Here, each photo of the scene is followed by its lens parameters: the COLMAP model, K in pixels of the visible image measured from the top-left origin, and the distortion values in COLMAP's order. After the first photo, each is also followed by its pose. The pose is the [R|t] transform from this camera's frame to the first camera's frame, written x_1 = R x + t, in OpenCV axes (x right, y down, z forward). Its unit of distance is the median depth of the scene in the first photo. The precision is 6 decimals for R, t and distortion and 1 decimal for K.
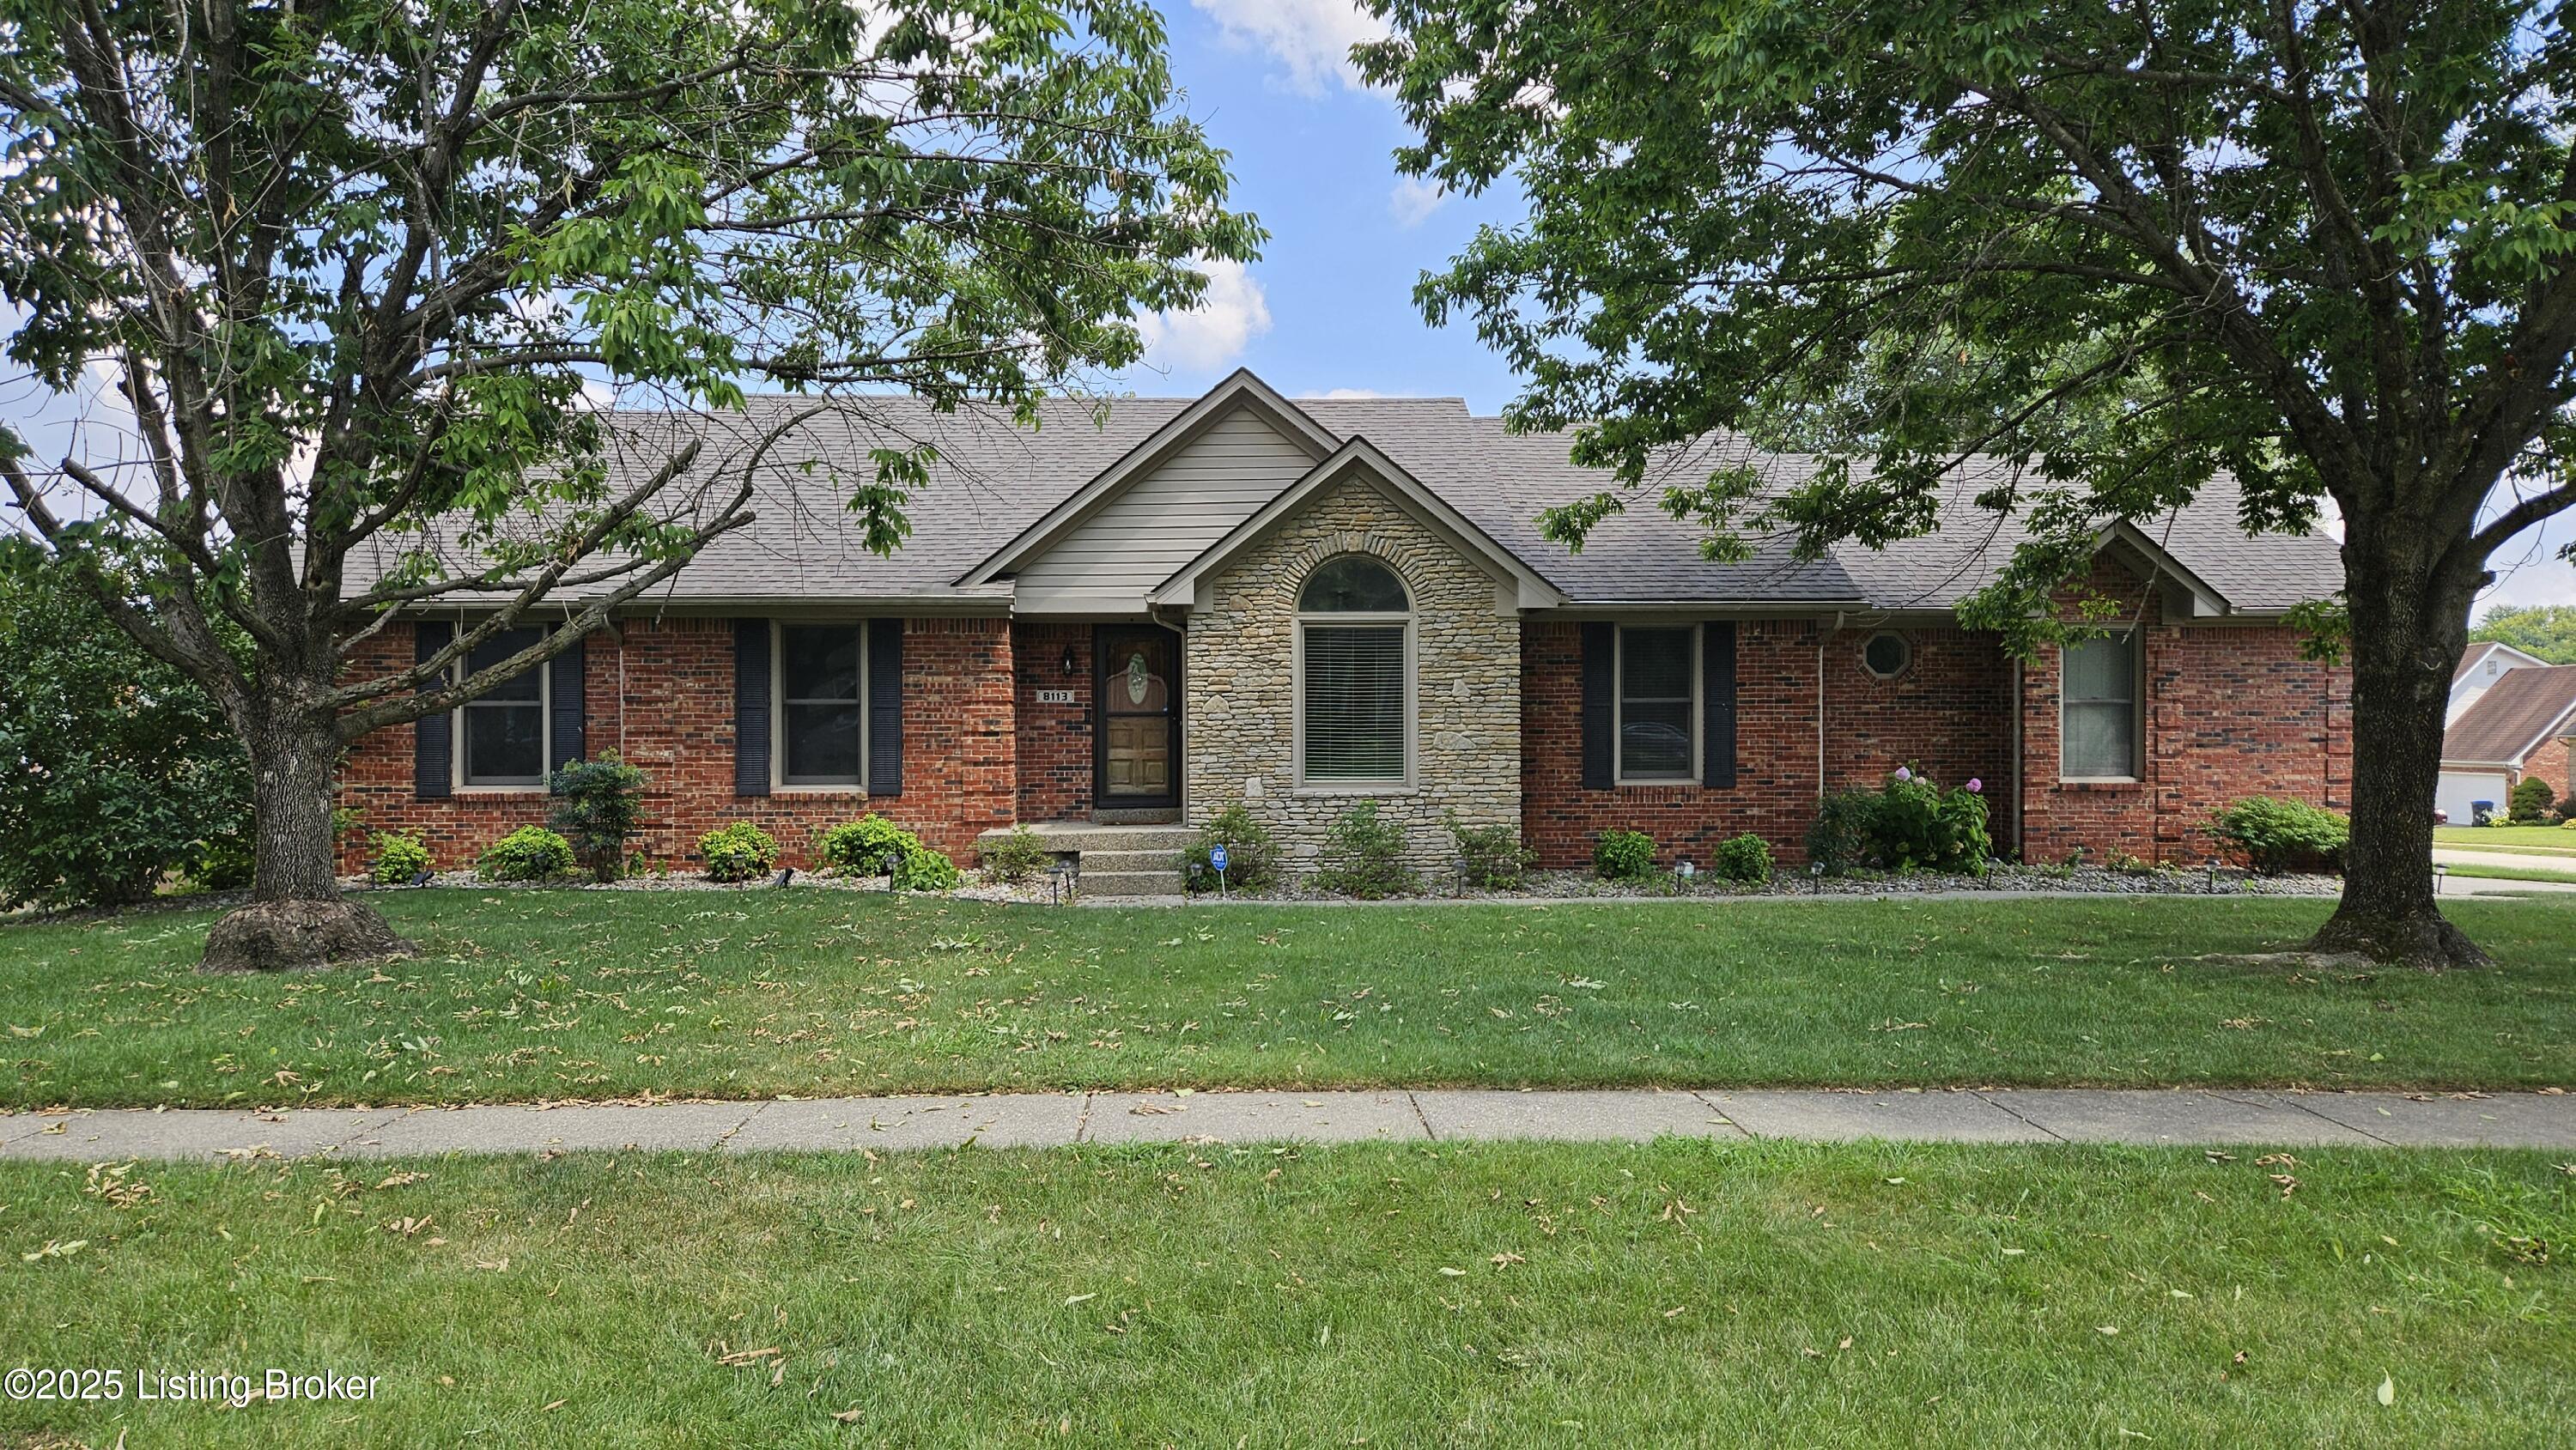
lens RADIAL K [[1662.8, 0, 1284.3], [0, 1662.8, 793.1], [0, 0, 1]] dist [0.078656, -0.070417]
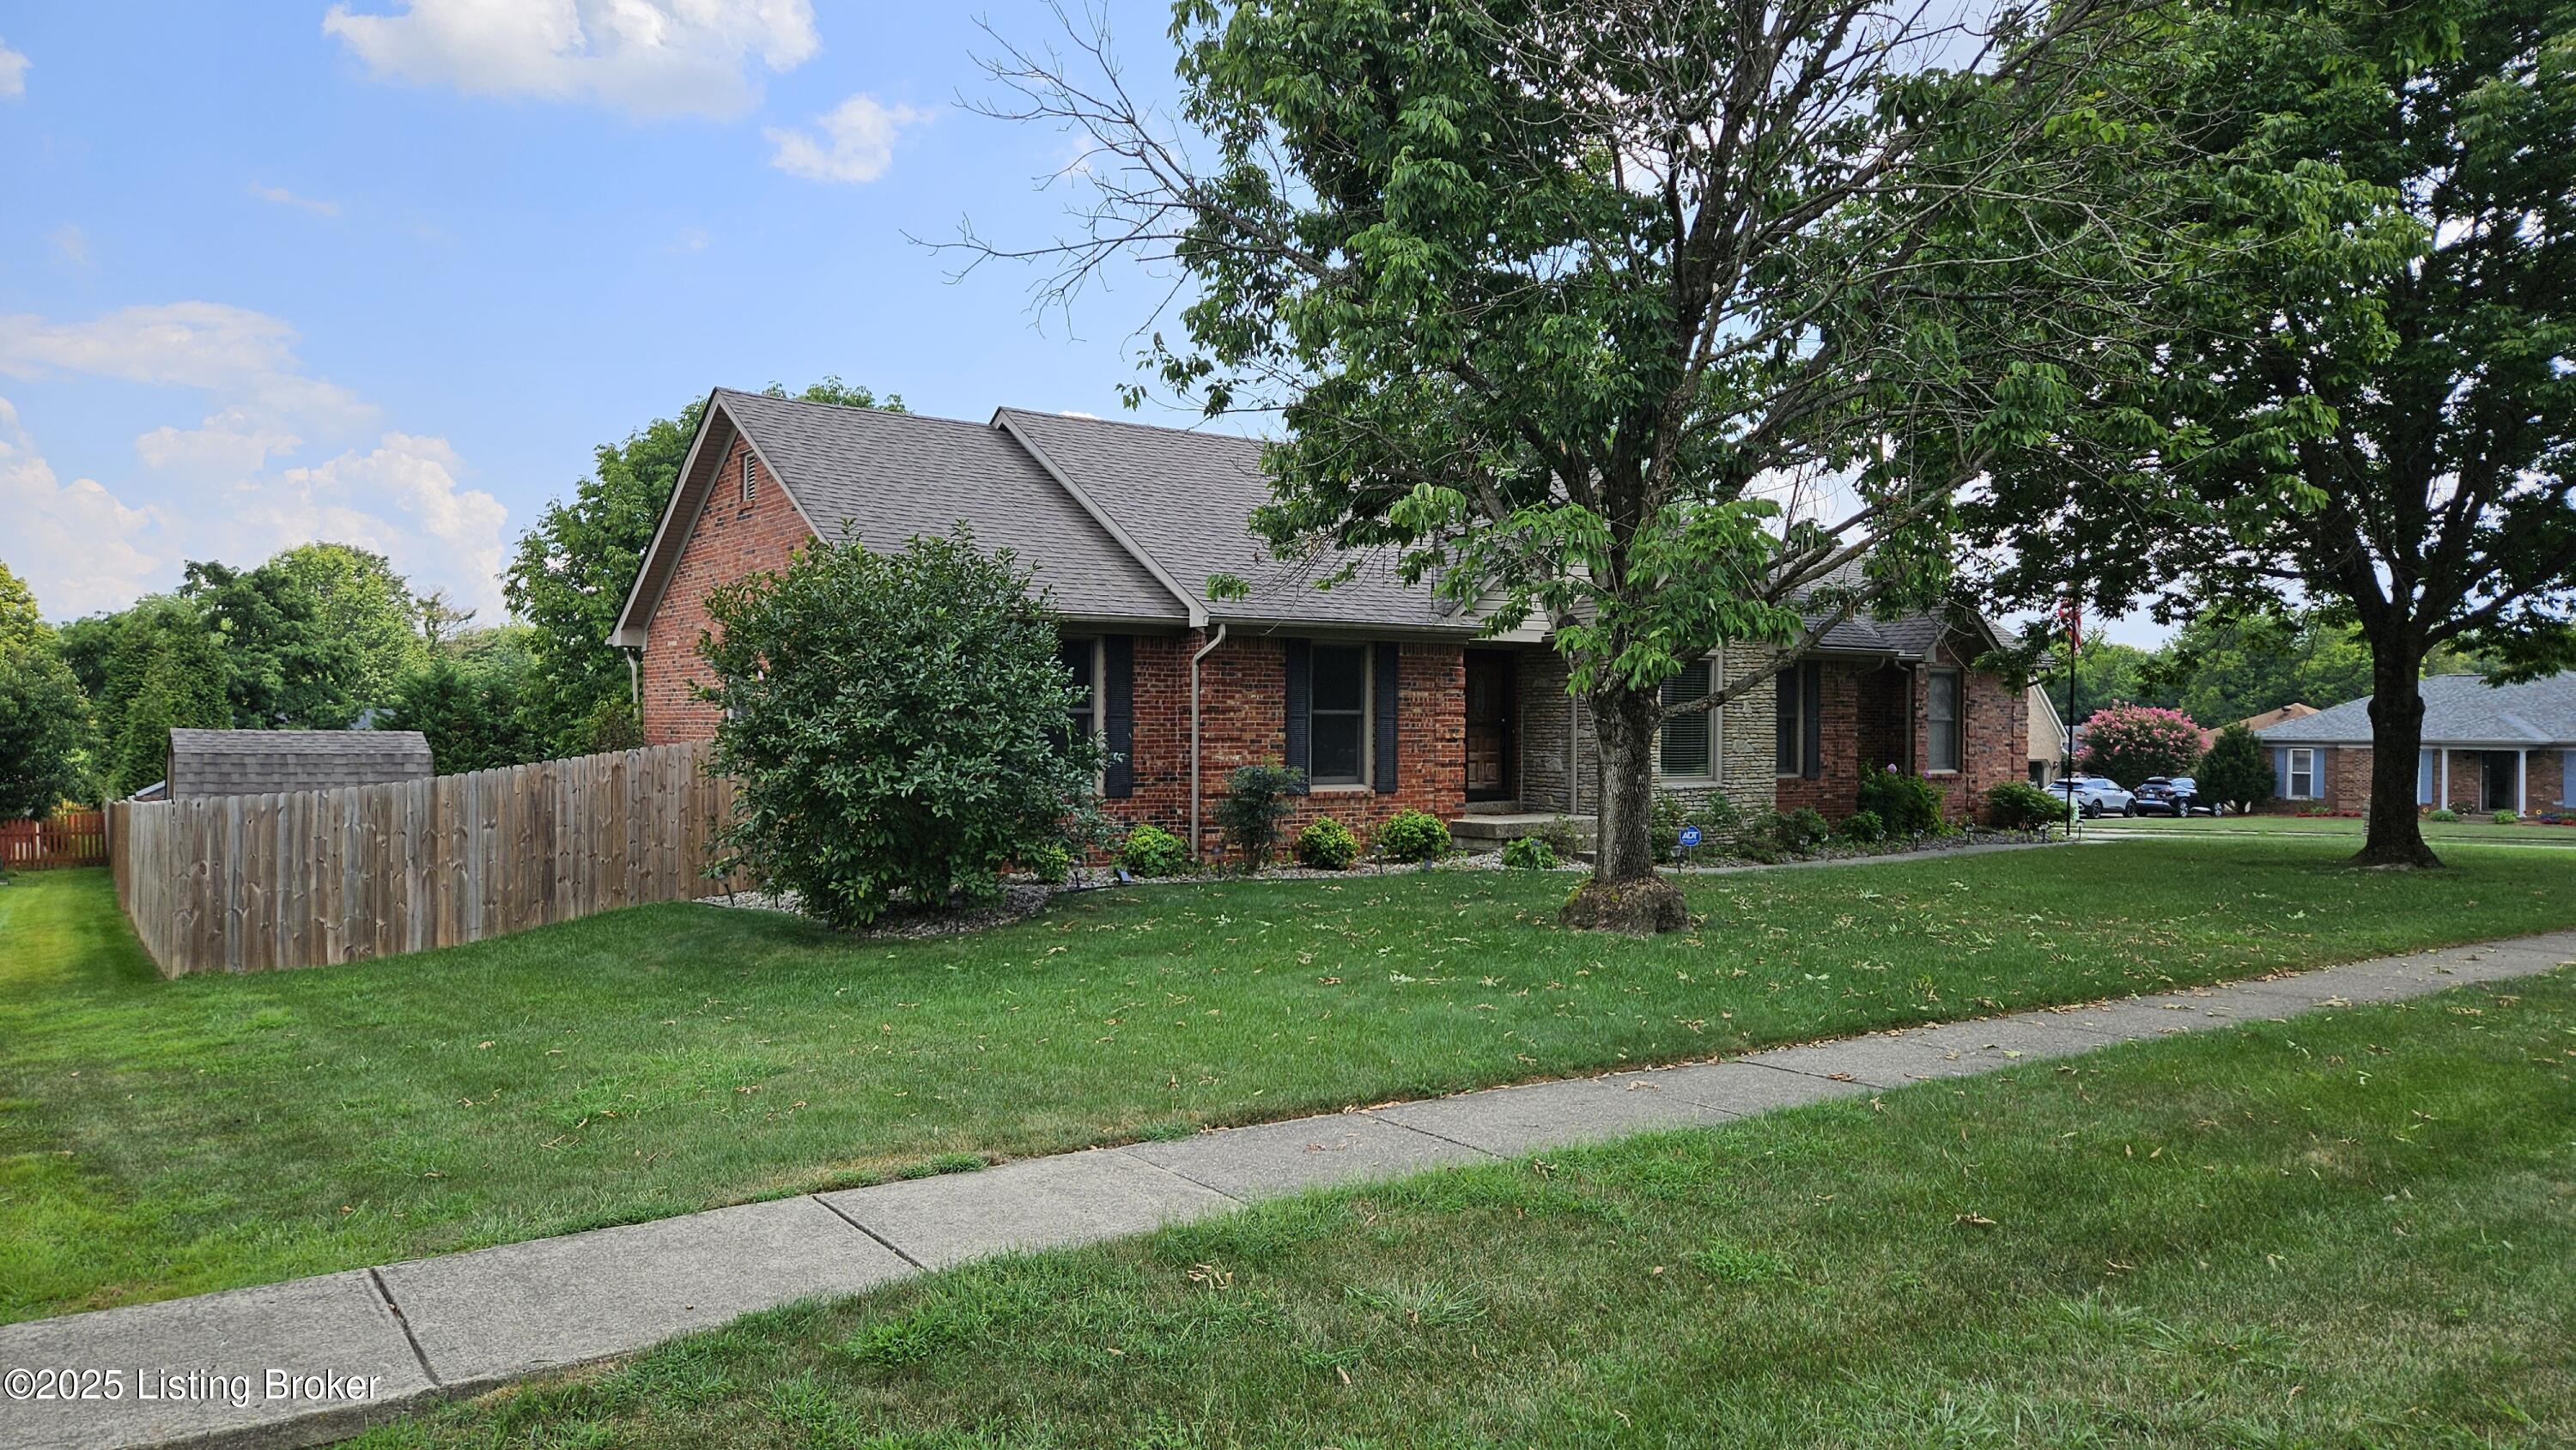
lens RADIAL K [[1724.3, 0, 1274.4], [0, 1724.3, 757.5], [0, 0, 1]] dist [0.082190, -0.067196]
pose [[0.833727, -0.003145, 0.552169, -1.000302], [0.011408, 0.999868, -0.011530, -0.010685], [-0.552060, 0.015912, 0.833653, 0.037409]]
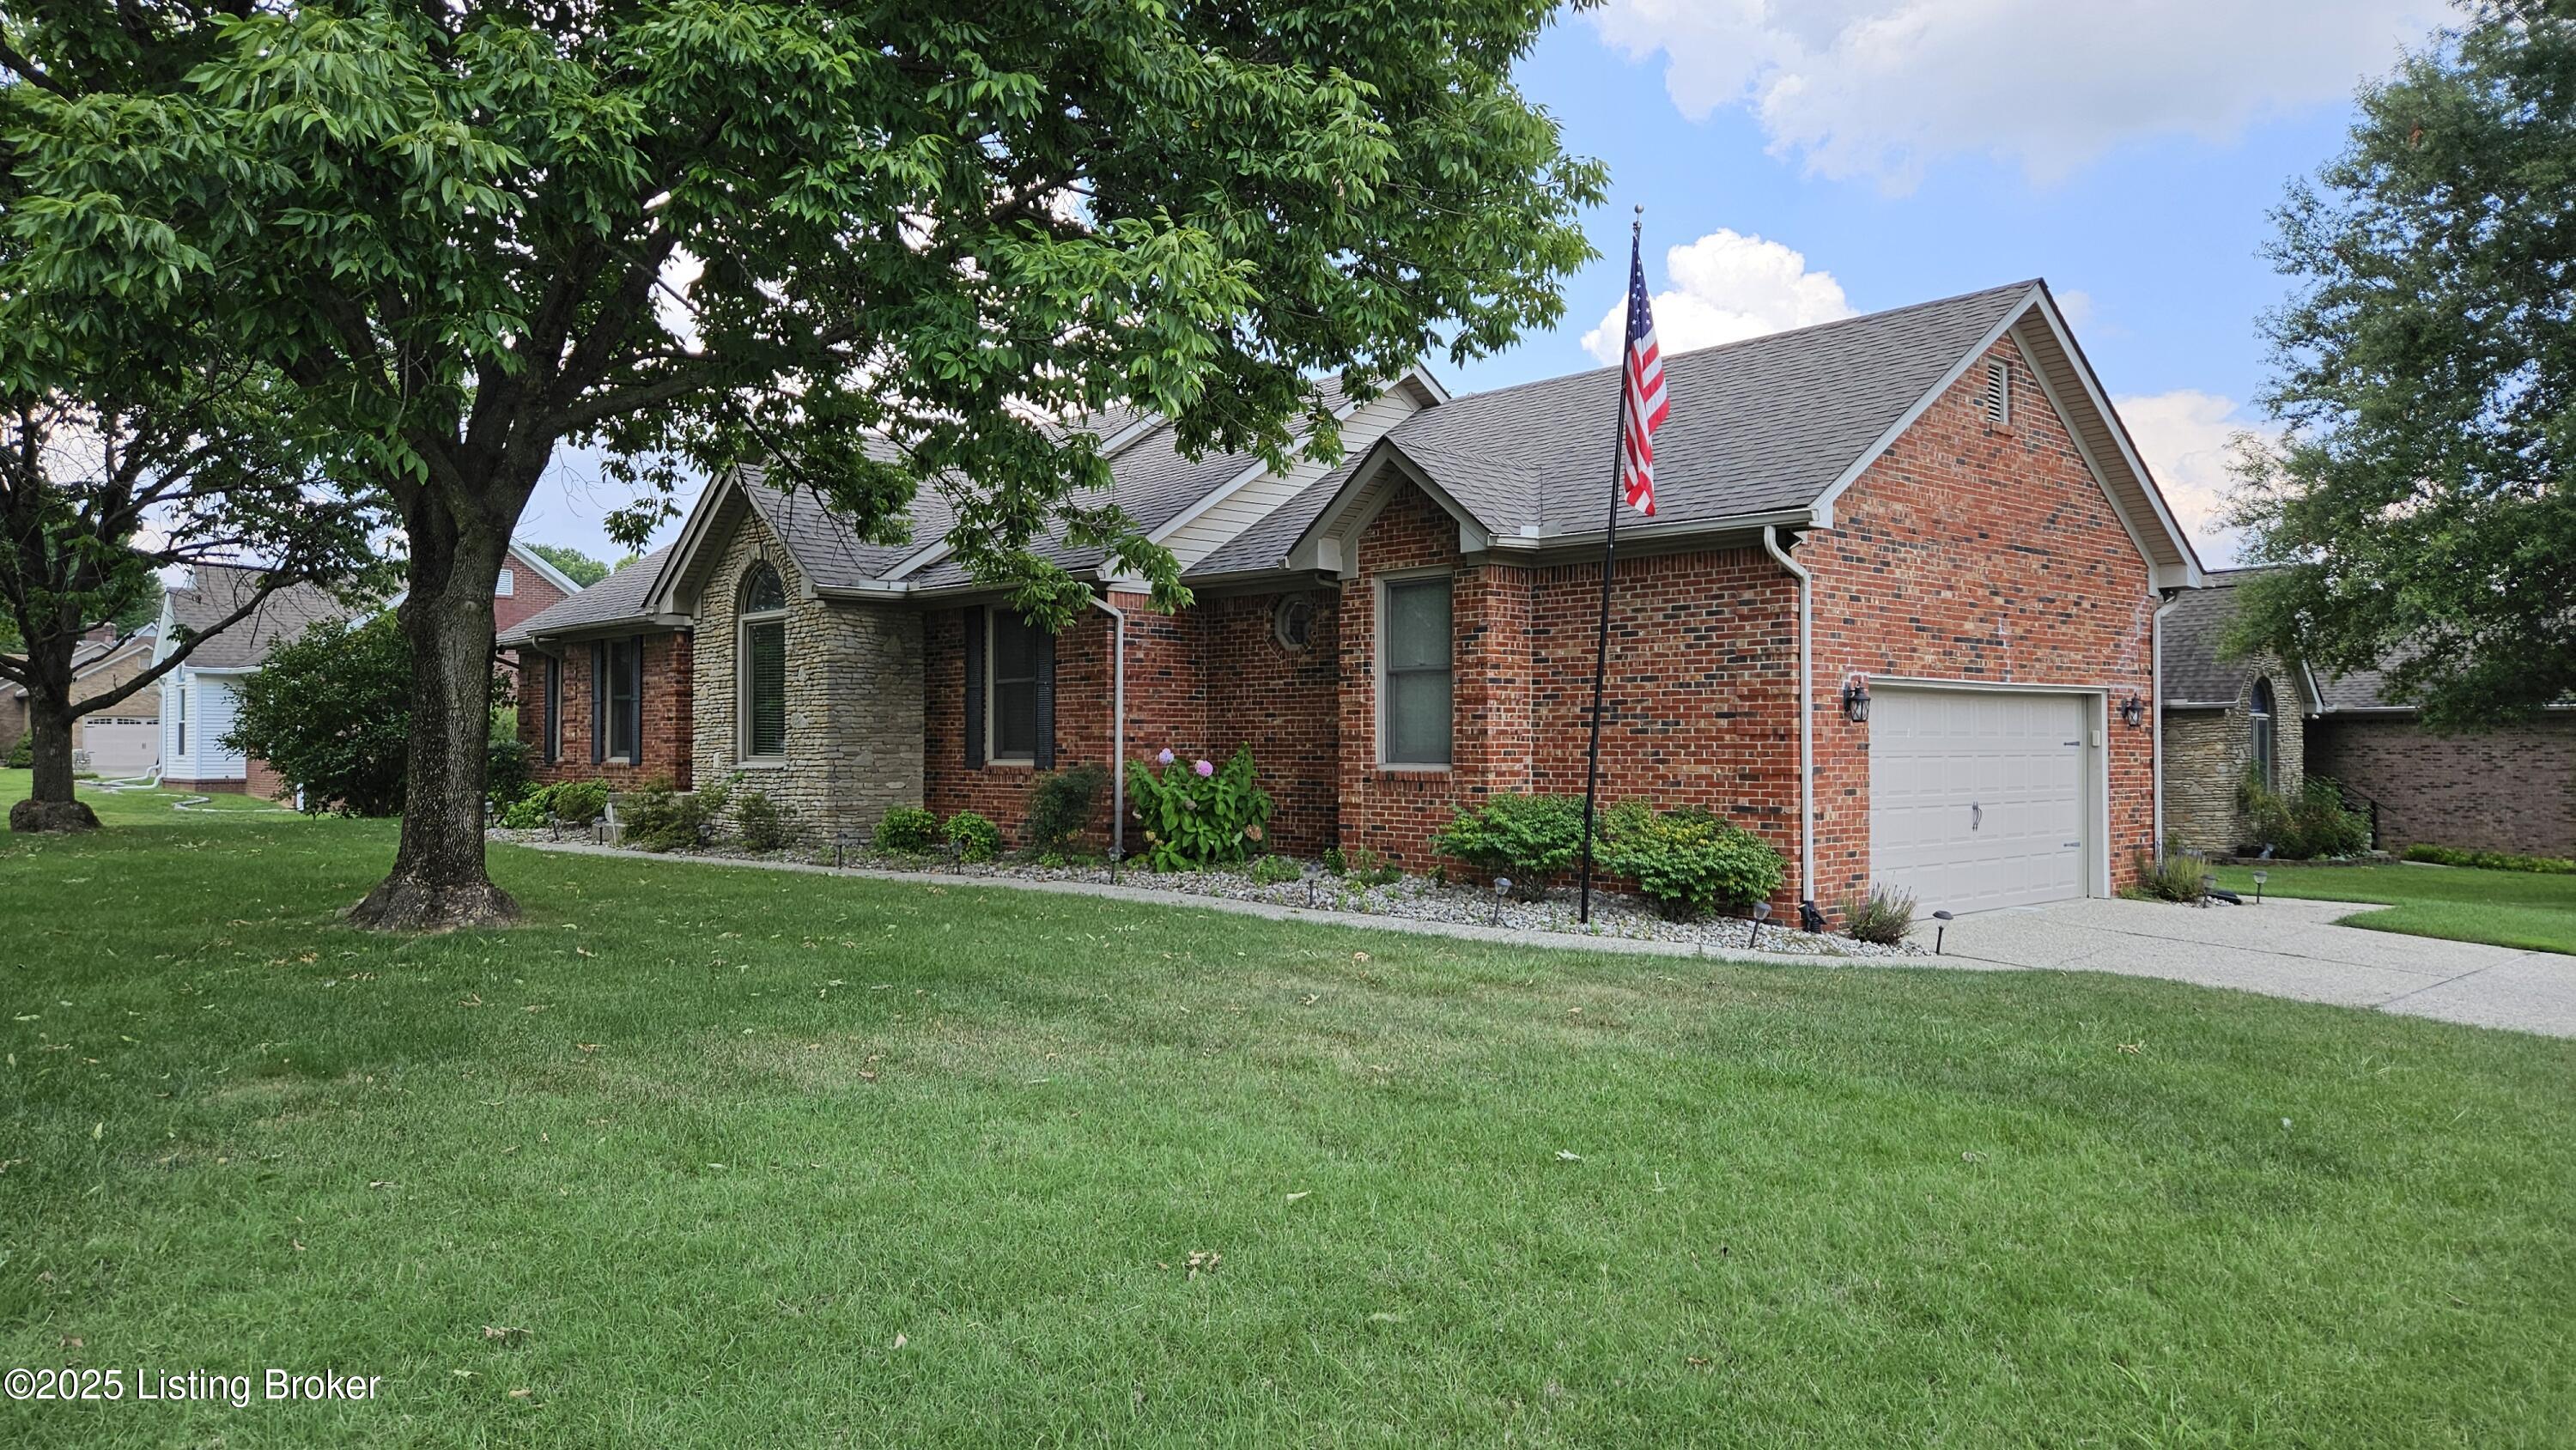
lens RADIAL K [[1675.7, 0, 1317.9], [0, 1675.7, 723.1], [0, 0, 1]] dist [0.126429, -0.110794]
pose [[0.675380, -0.003653, -0.737461, 1.183595], [-0.017213, 0.999637, -0.020716, -0.013358], [0.737269, 0.026685, 0.675072, 0.499177]]
